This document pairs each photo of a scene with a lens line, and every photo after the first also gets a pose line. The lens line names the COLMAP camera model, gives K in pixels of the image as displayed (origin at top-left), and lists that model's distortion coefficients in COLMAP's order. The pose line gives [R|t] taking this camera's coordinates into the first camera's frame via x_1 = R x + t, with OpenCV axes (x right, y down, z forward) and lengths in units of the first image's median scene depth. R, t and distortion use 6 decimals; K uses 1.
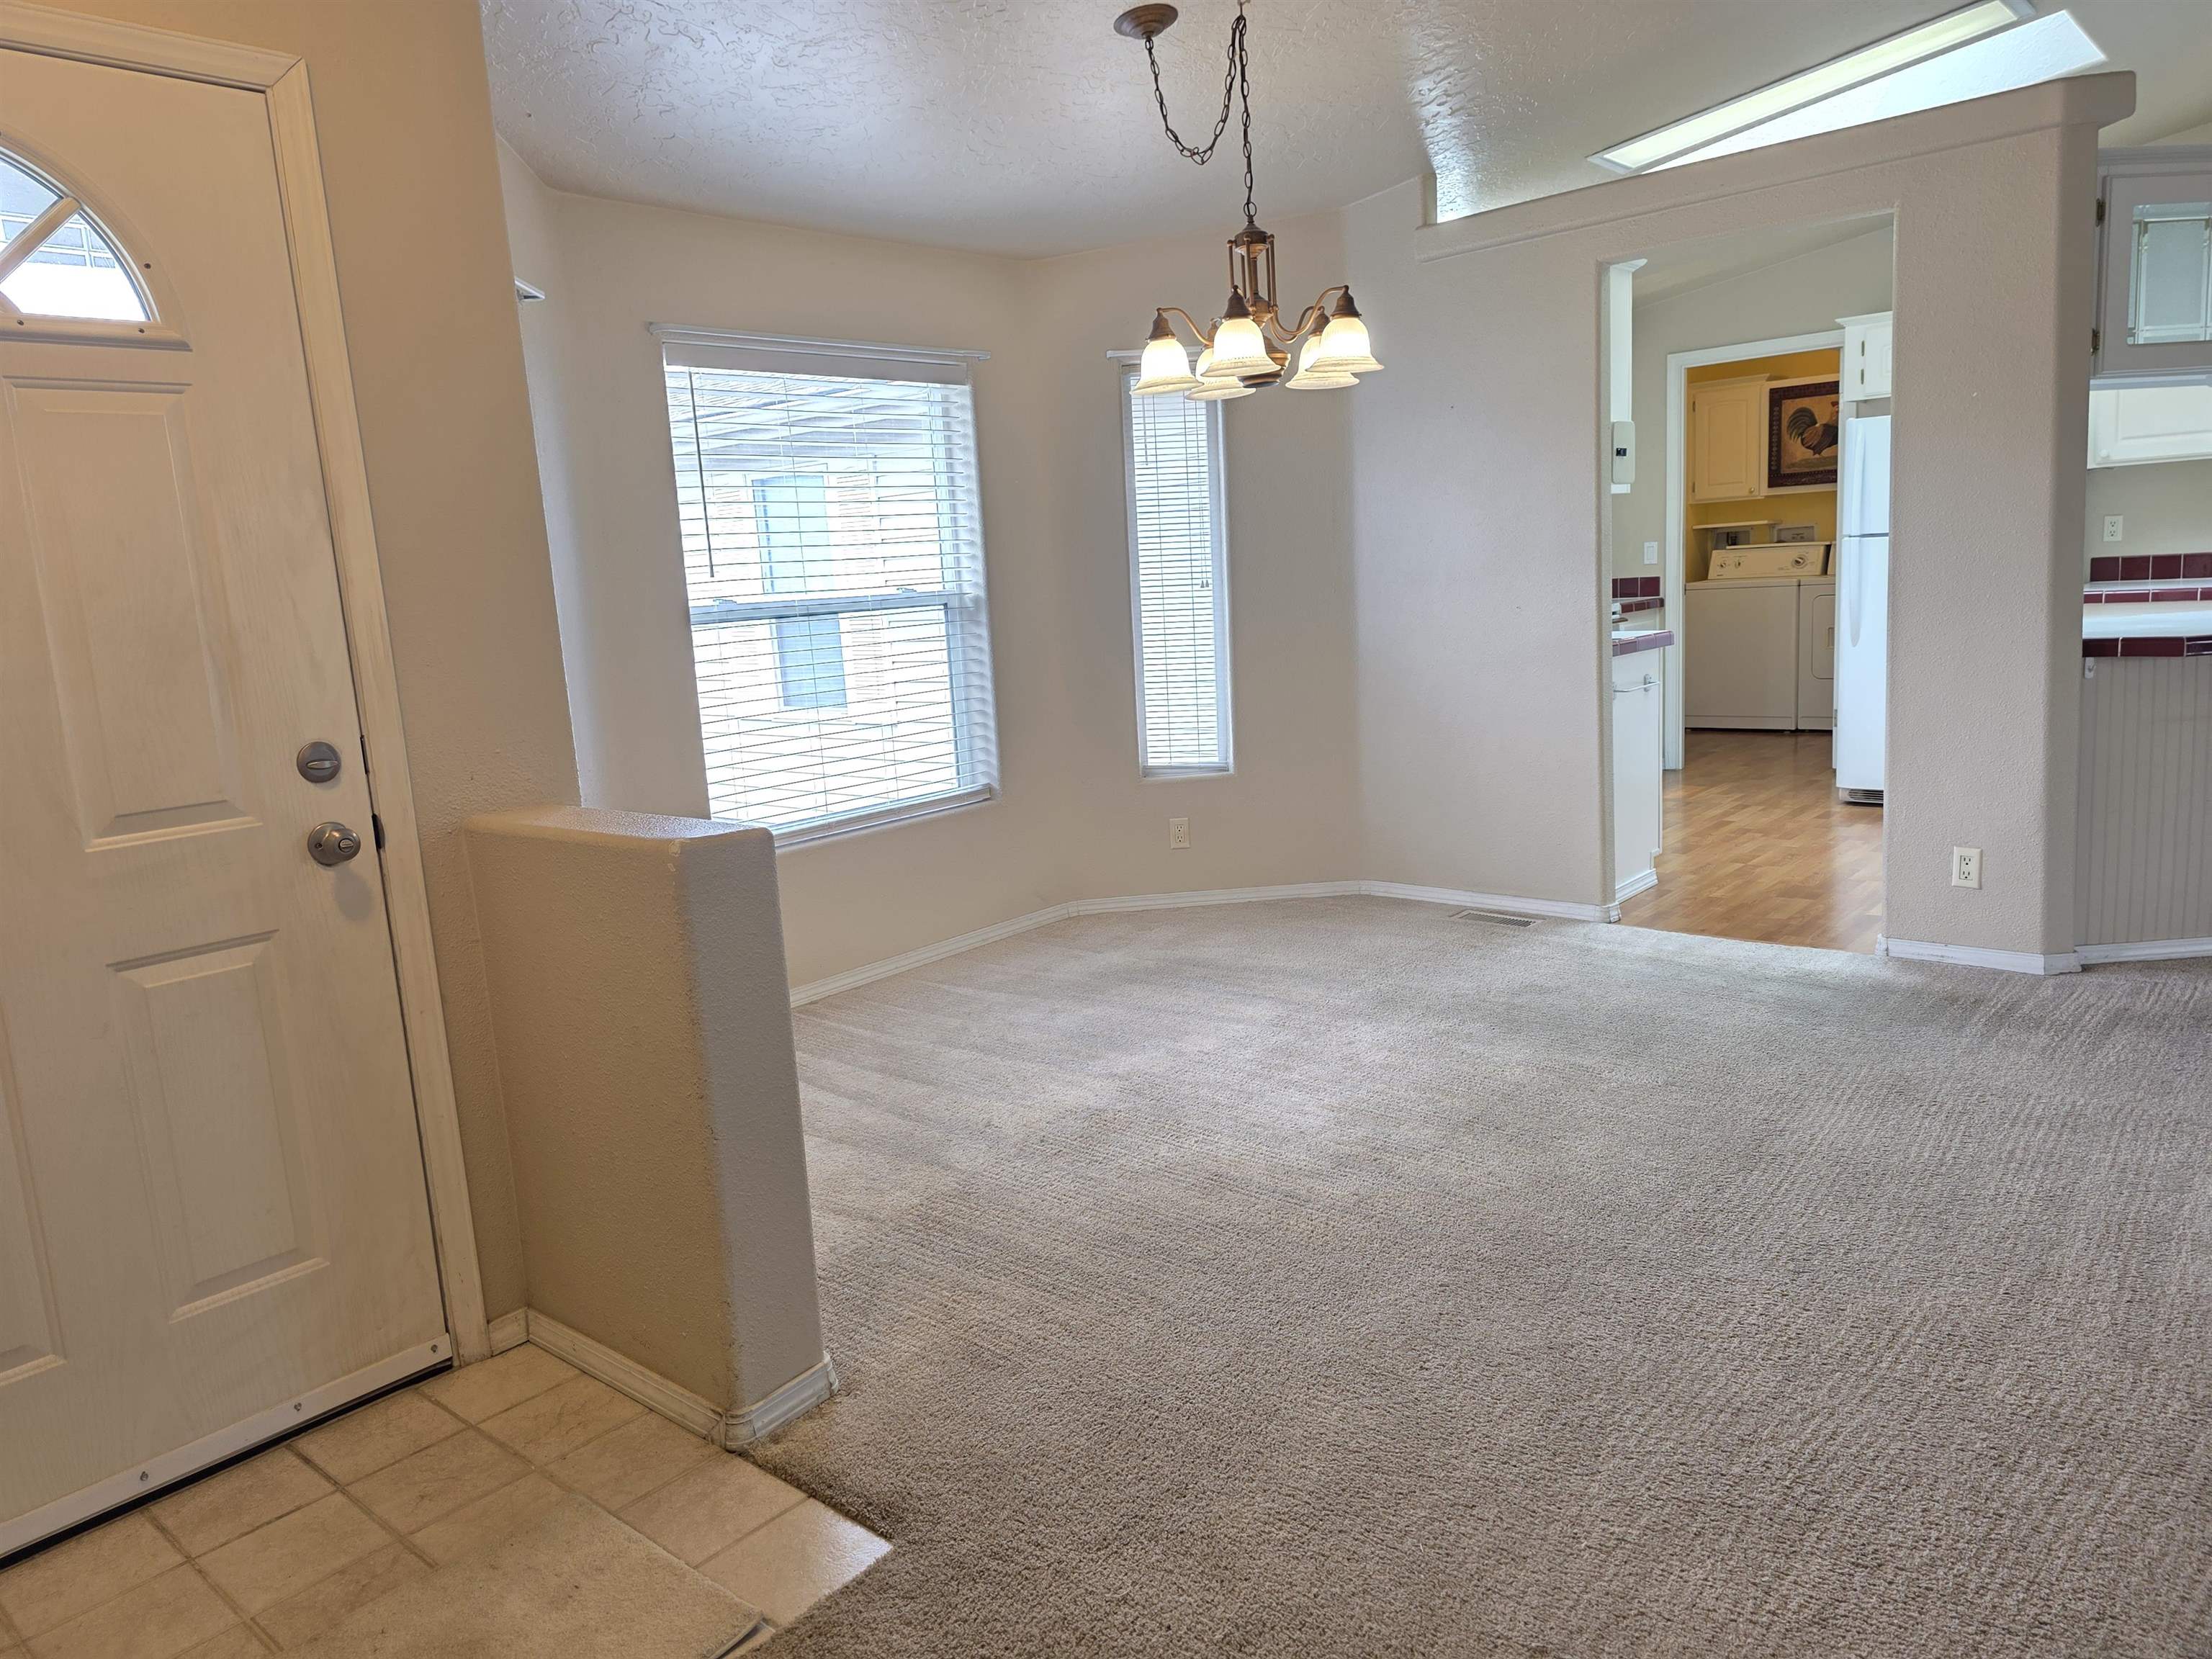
lens RADIAL K [[1483.7, 0, 1114.4], [0, 1483.7, 840.9], [0, 0, 1]] dist [0.073590, -0.081122]
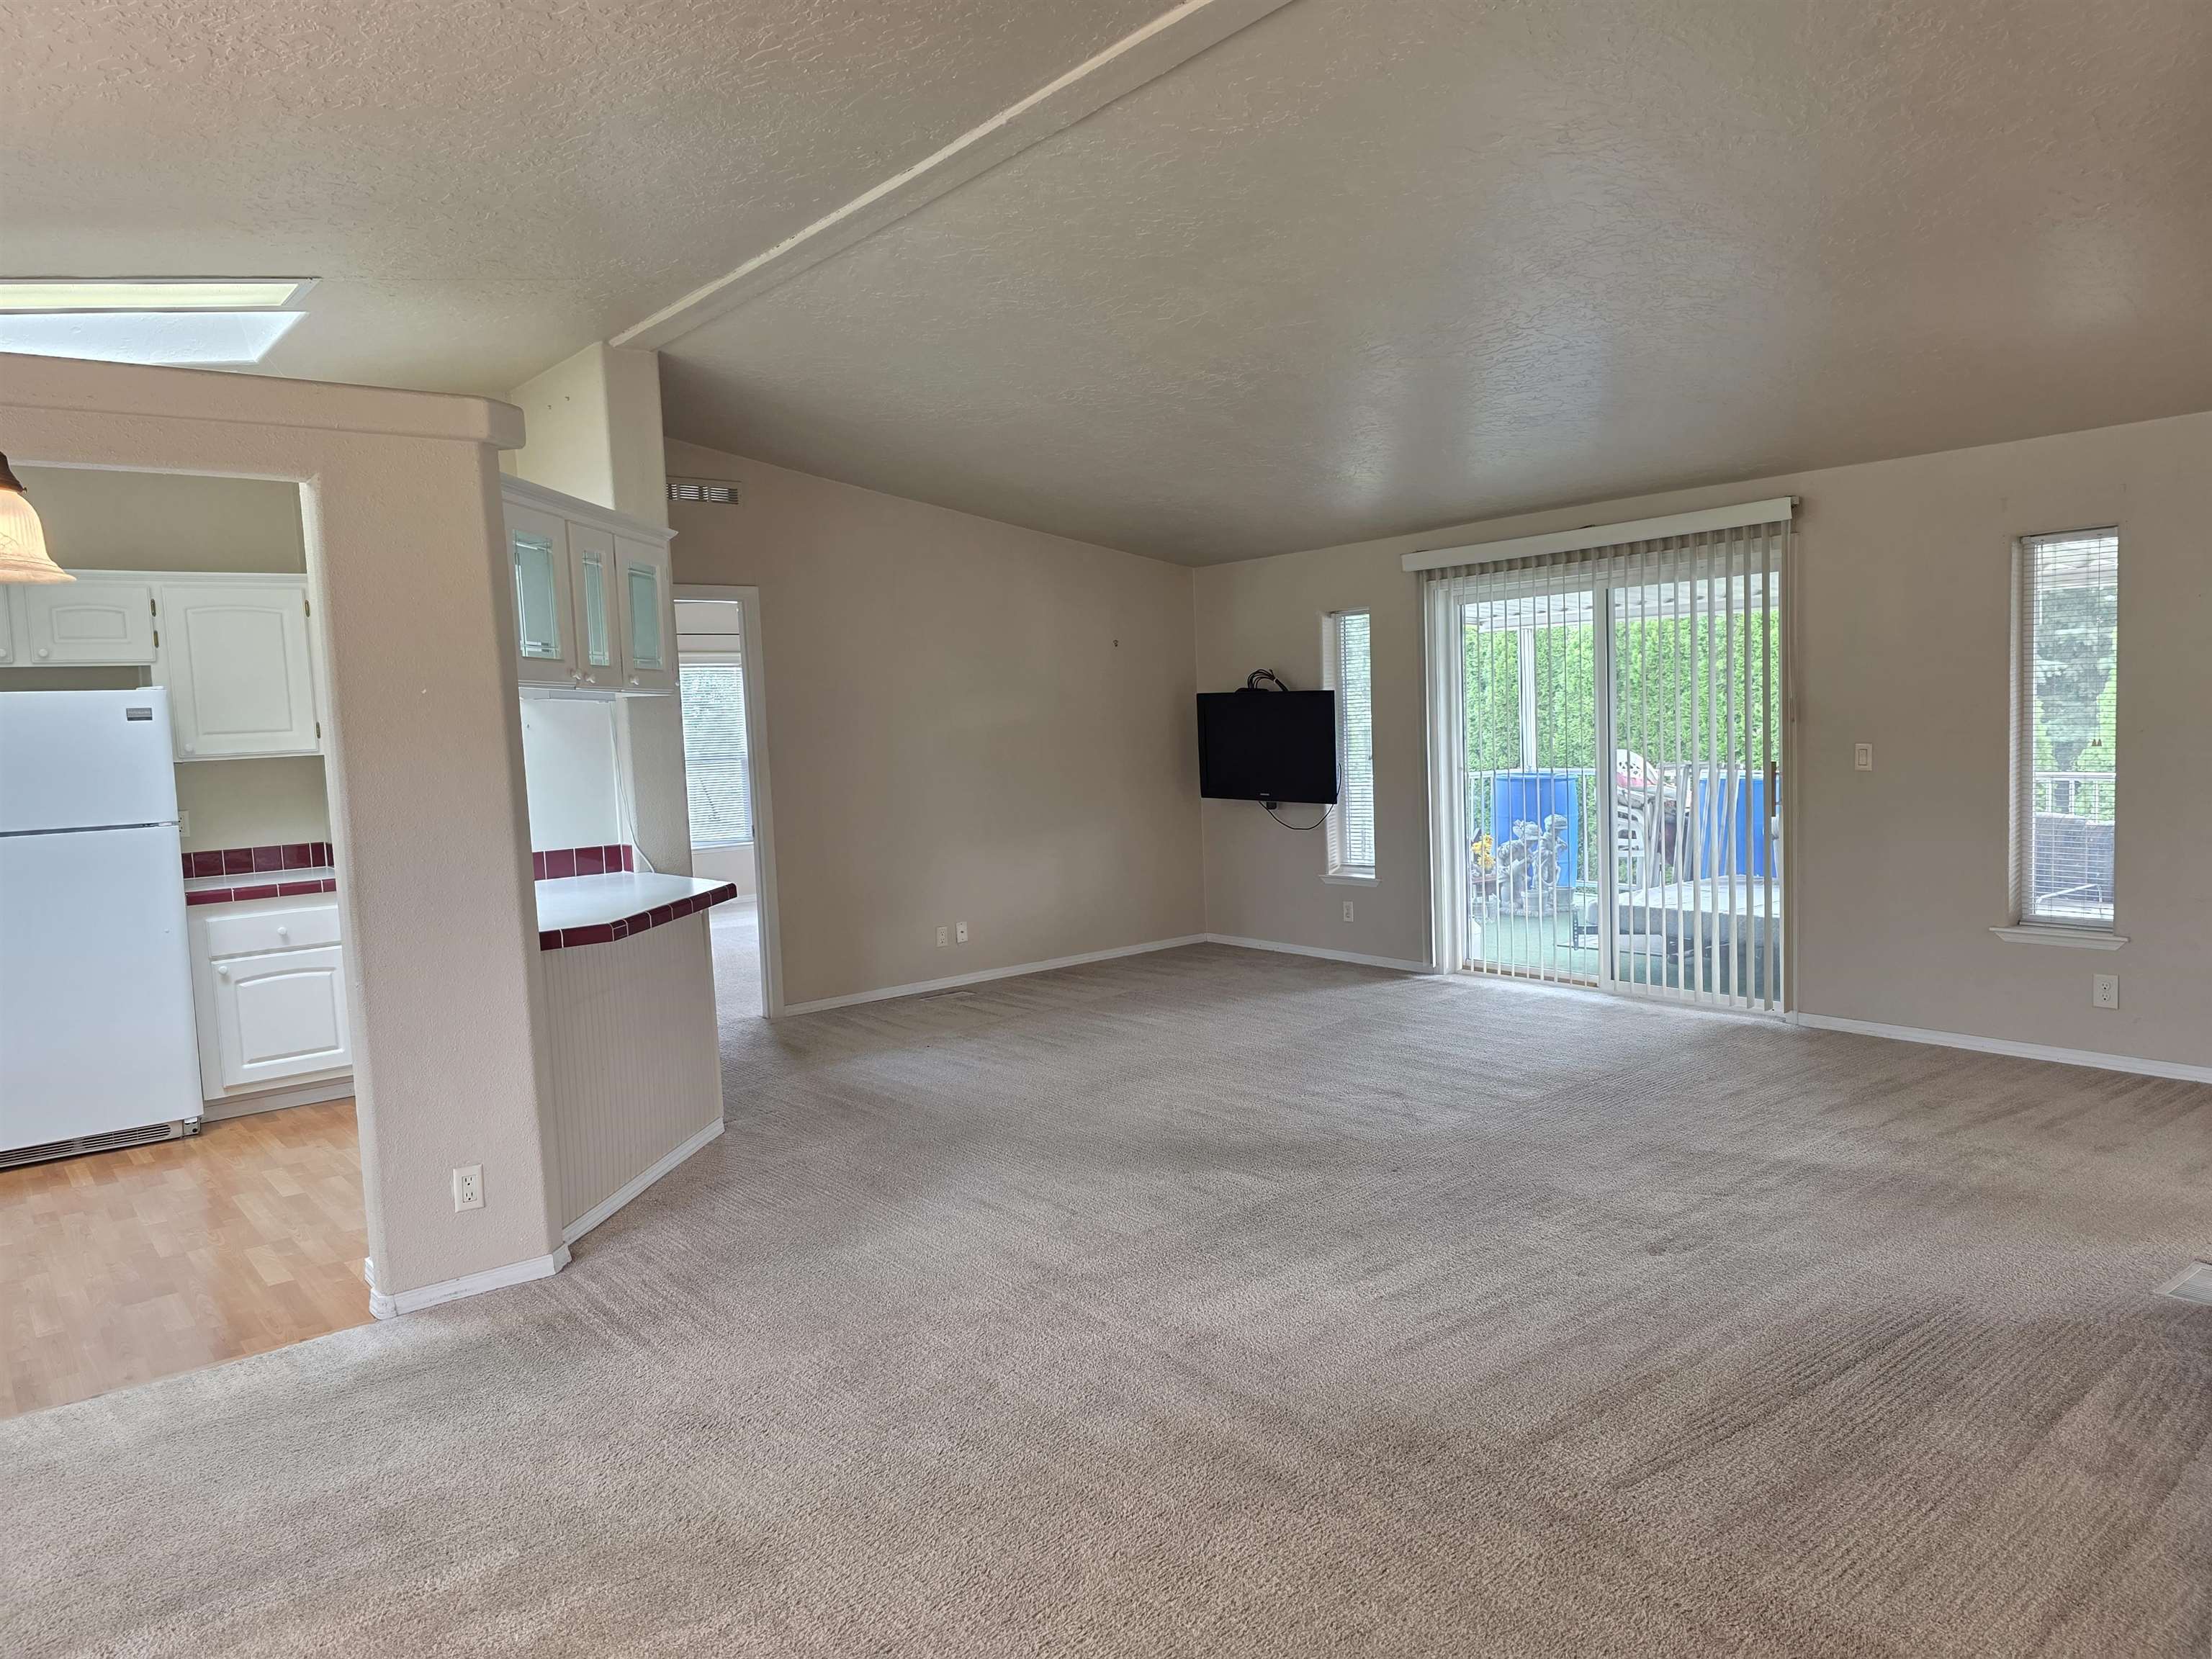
lens RADIAL K [[1483.7, 0, 1114.4], [0, 1483.7, 840.9], [0, 0, 1]] dist [0.073590, -0.081122]
pose [[0.167441, -0.029642, 0.985436, -0.275080], [0.211429, 0.977372, -0.006526, -0.102690], [-0.962944, 0.209443, 0.169919, 0.427674]]
